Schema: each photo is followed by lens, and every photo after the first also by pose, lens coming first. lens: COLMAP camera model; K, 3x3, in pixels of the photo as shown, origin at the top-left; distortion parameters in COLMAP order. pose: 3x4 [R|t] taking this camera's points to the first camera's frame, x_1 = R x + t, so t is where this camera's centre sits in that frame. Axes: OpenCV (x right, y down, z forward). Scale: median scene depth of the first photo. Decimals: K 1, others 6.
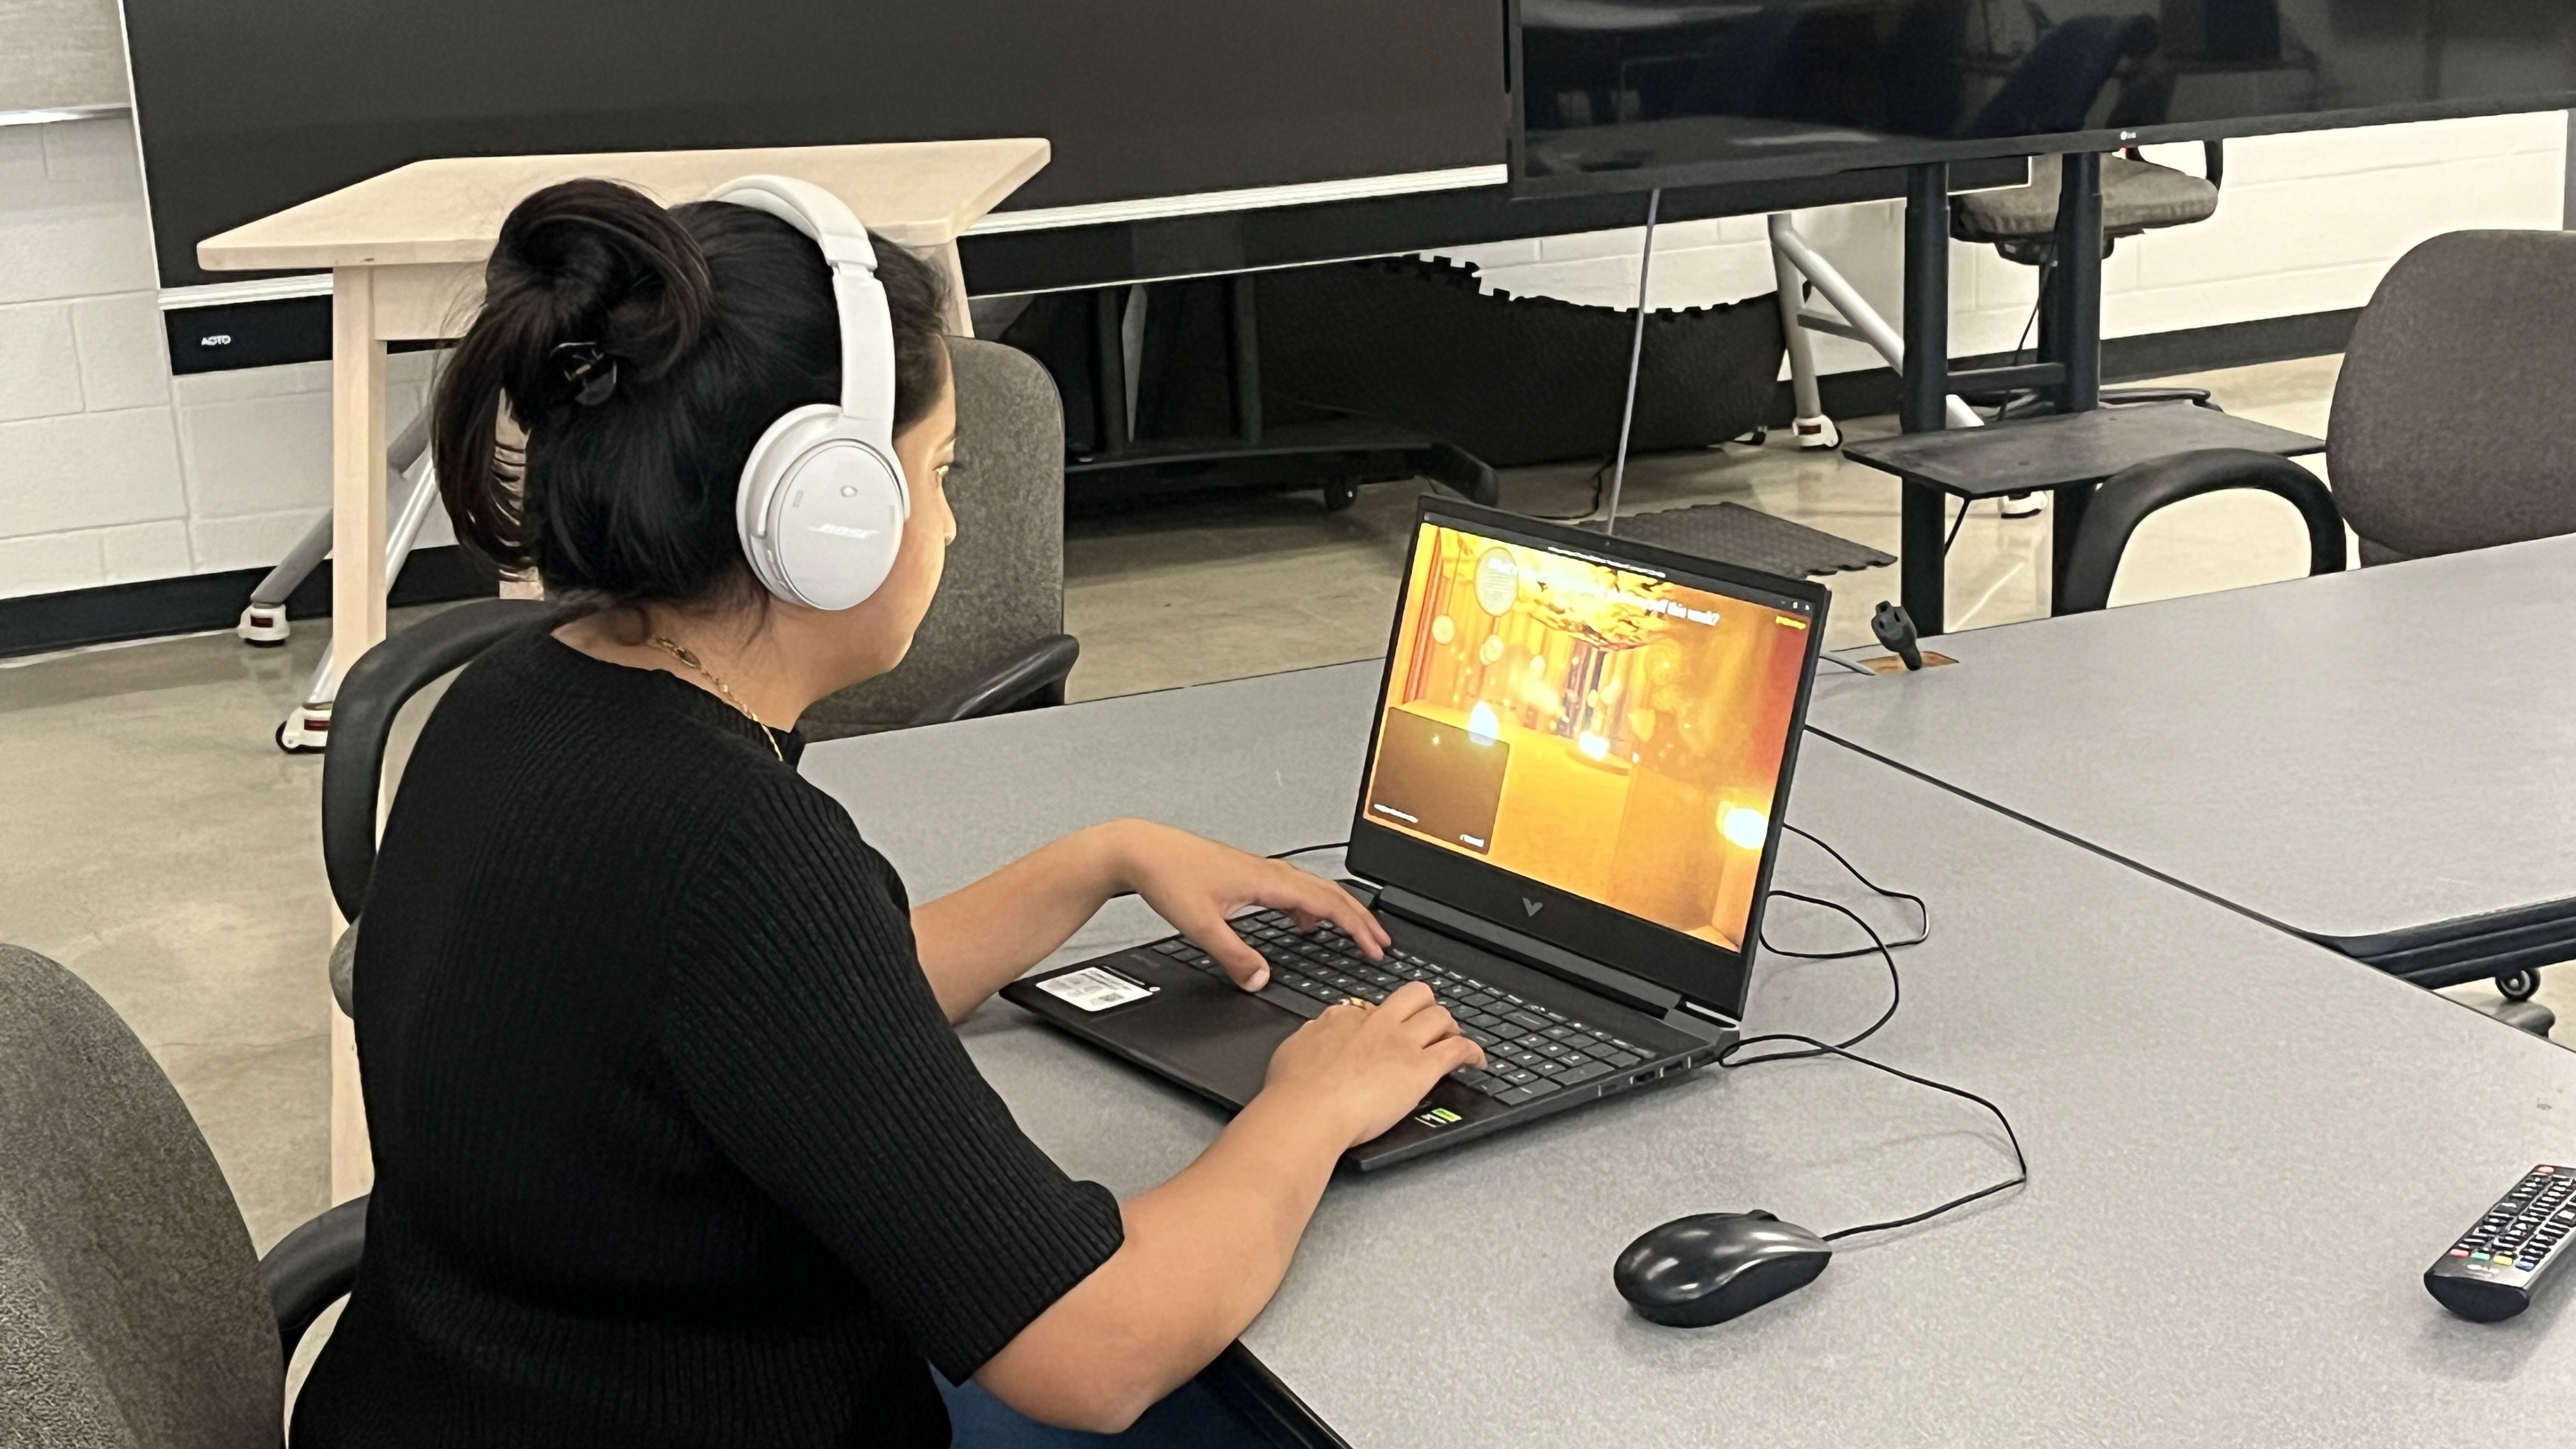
lens RADIAL K [[3396.4, 0, 1289.9], [0, 3396.4, 720.5], [0, 0, 1]] dist [0.036825, 0.000000]
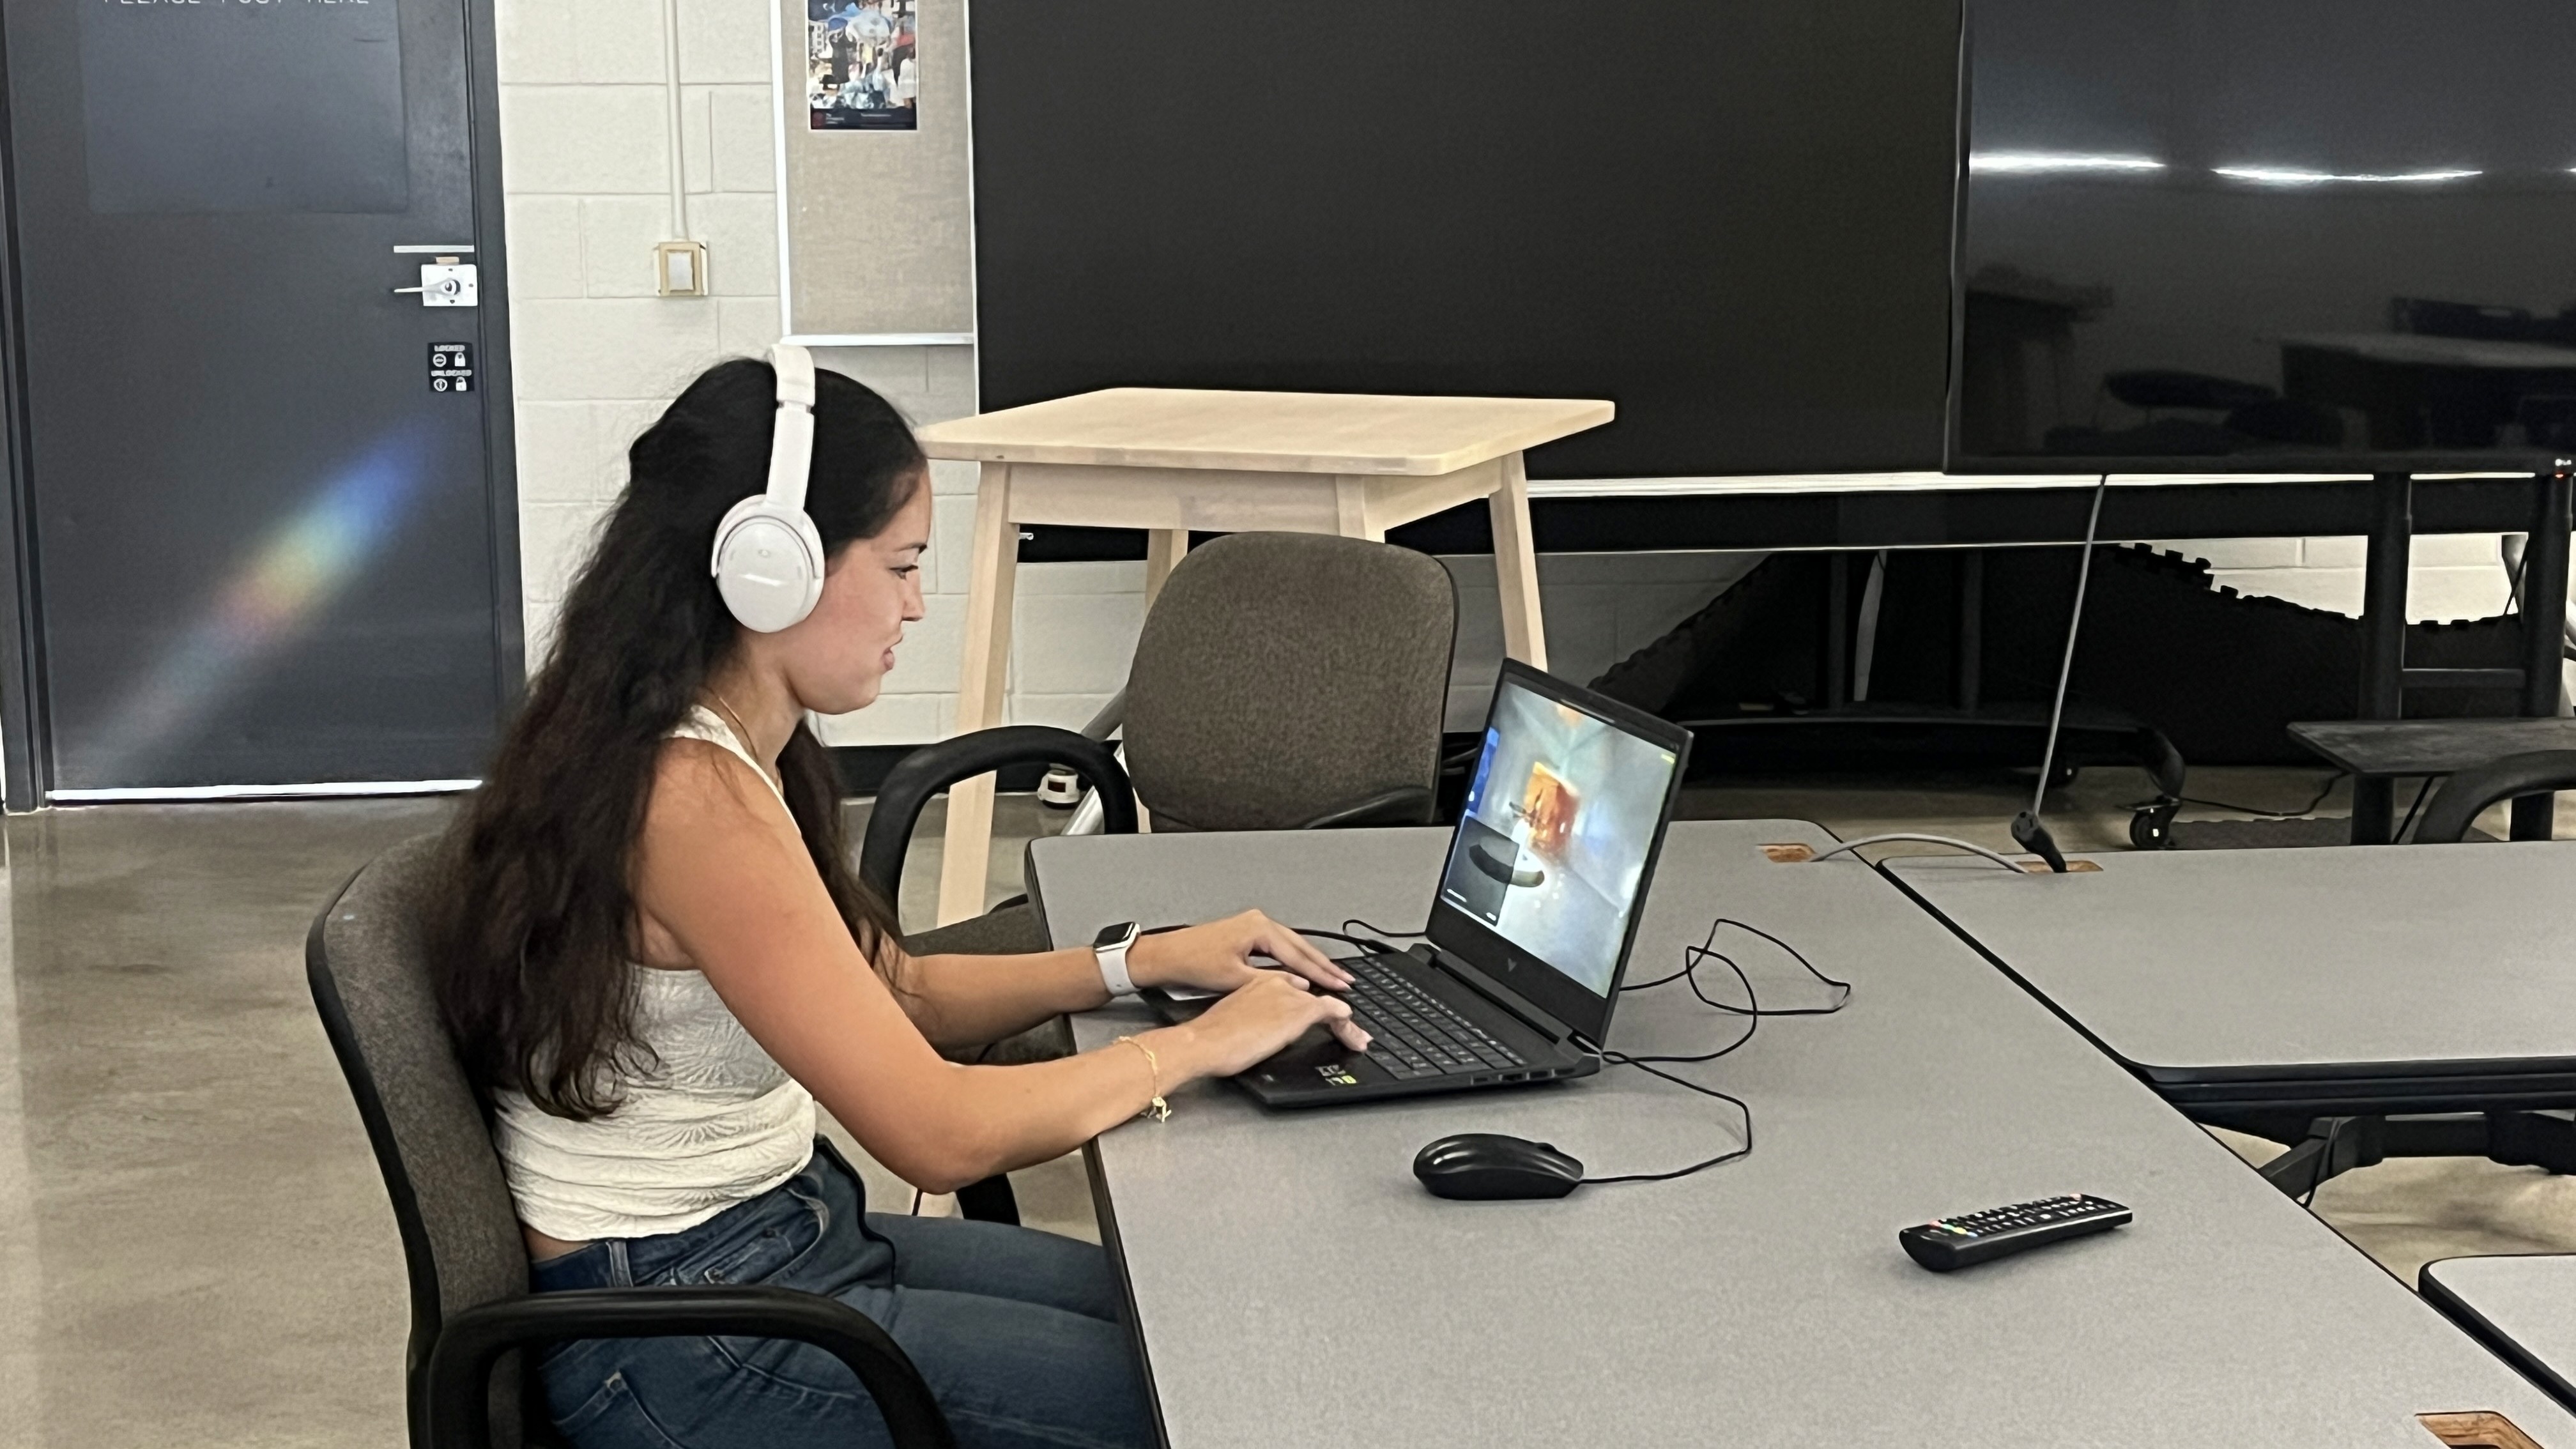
lens RADIAL K [[3714.9, 0, 1287.9], [0, 3714.9, 727.0], [0, 0, 1]] dist [-0.039633, 0.000000]
pose [[0.944591, 0.091025, -0.315377, 0.160466], [-0.118012, 0.990714, -0.067516, 0.025902], [0.306302, 0.100994, 0.946562, -0.152316]]
